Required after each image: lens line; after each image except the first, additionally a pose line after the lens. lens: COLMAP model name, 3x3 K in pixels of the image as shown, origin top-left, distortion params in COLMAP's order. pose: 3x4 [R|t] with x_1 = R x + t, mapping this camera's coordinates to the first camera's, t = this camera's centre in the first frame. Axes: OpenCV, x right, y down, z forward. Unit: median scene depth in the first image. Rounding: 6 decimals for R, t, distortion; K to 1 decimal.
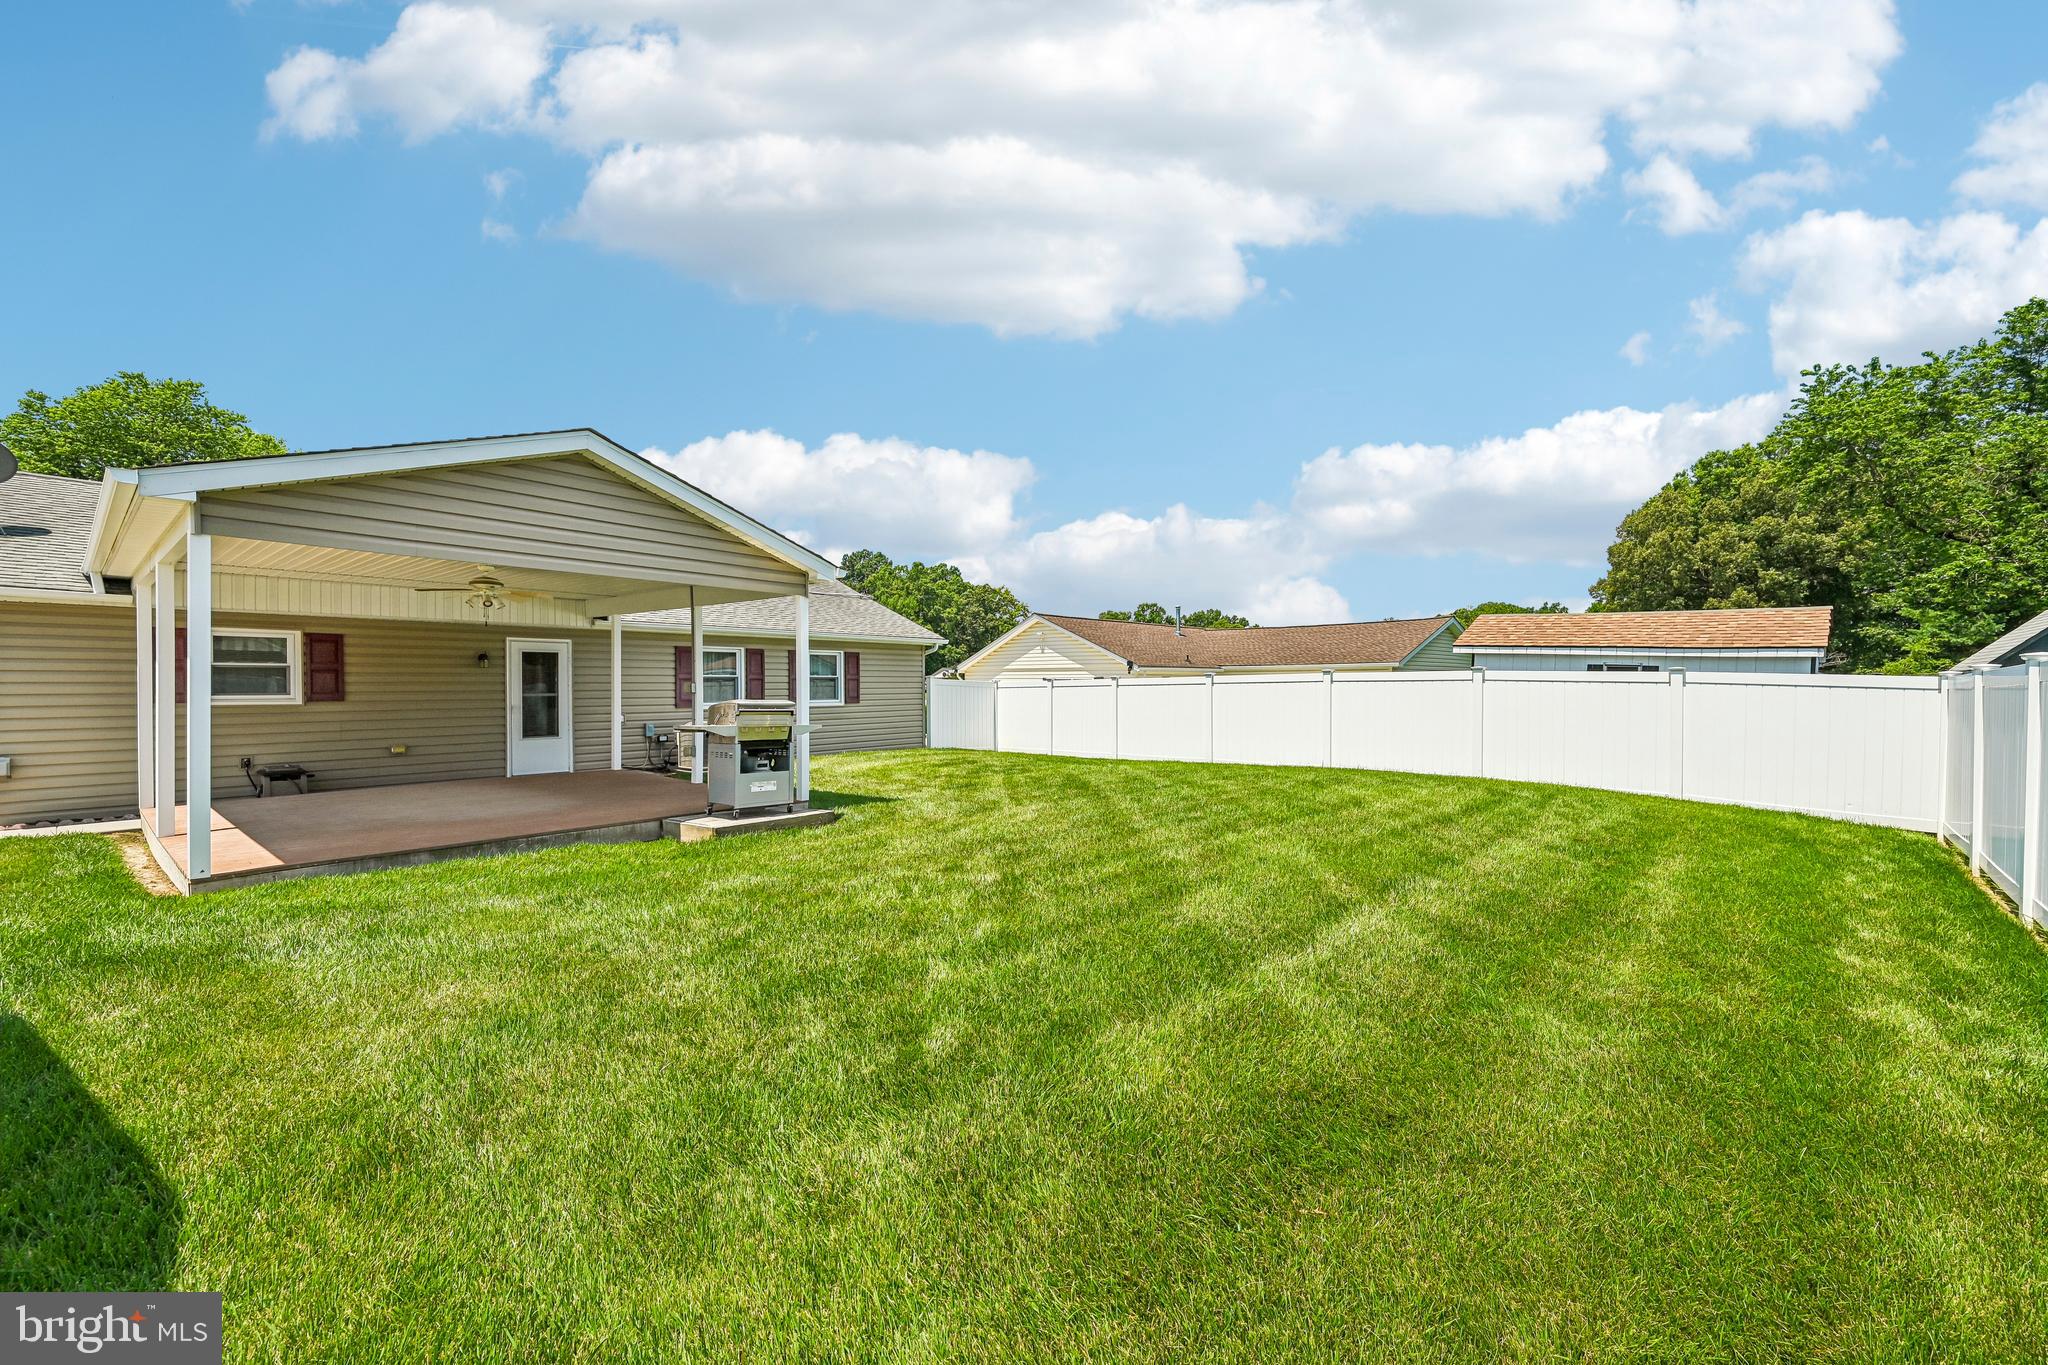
lens RADIAL K [[806.6, 0, 1032.0], [0, 806.6, 685.3], [0, 0, 1]] dist [-0.000658, 0.000123]
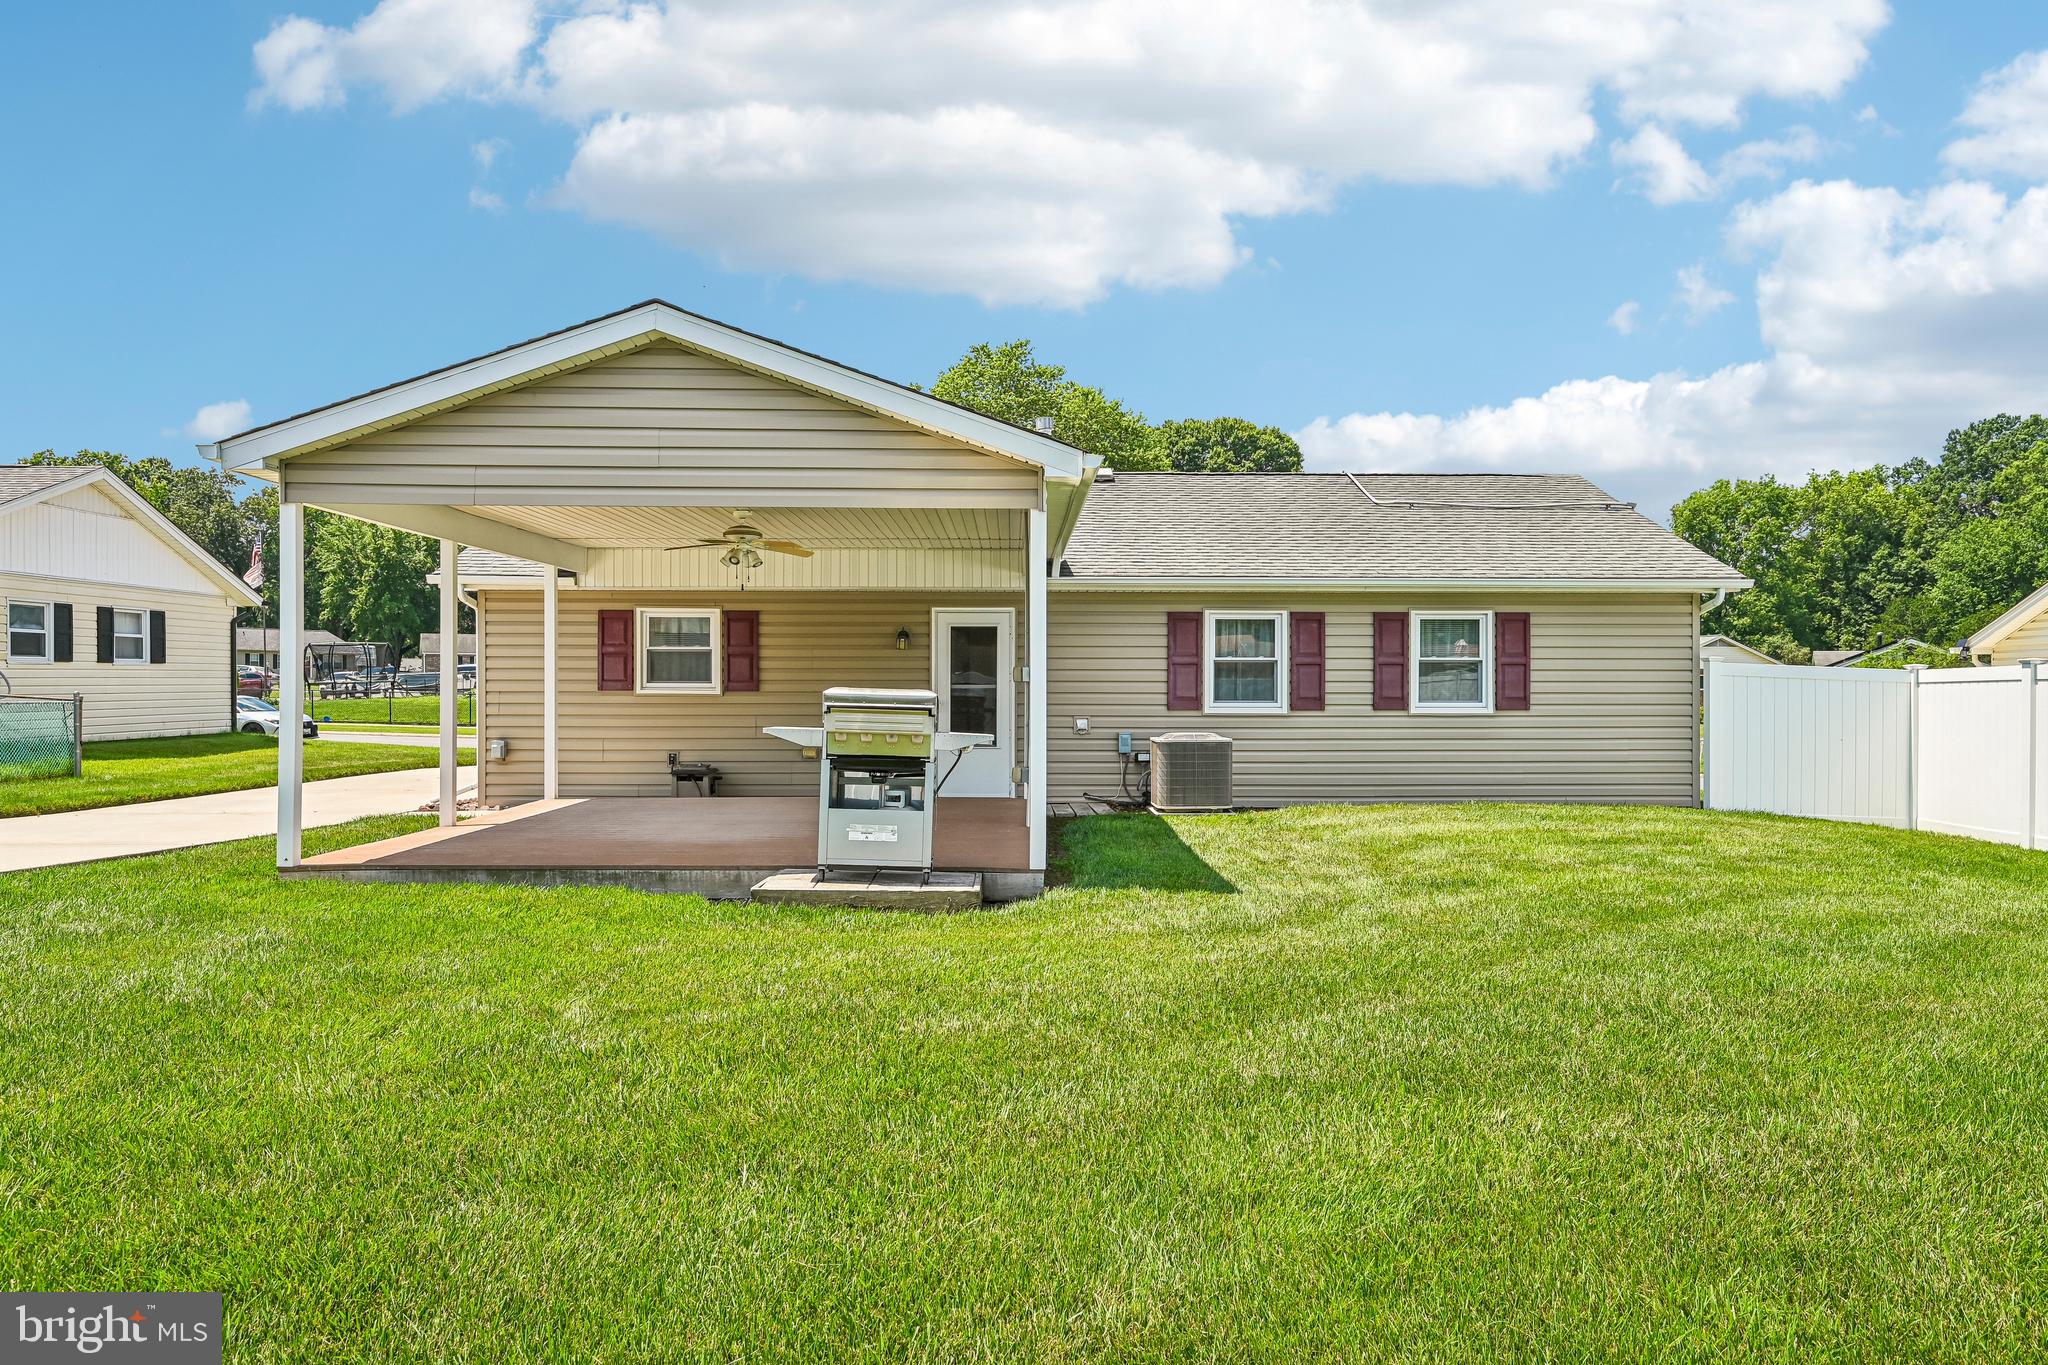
lens RADIAL K [[1311.0, 0, 1024.0], [0, 1311.0, 682.5], [0, 0, 1]] dist [-0.005824, -0.000850]
pose [[0.645103, 0.002339, -0.764092, 0.318457], [-0.004465, 0.999990, -0.000709, 0.009328], [0.764083, 0.003869, 0.645106, 0.303092]]
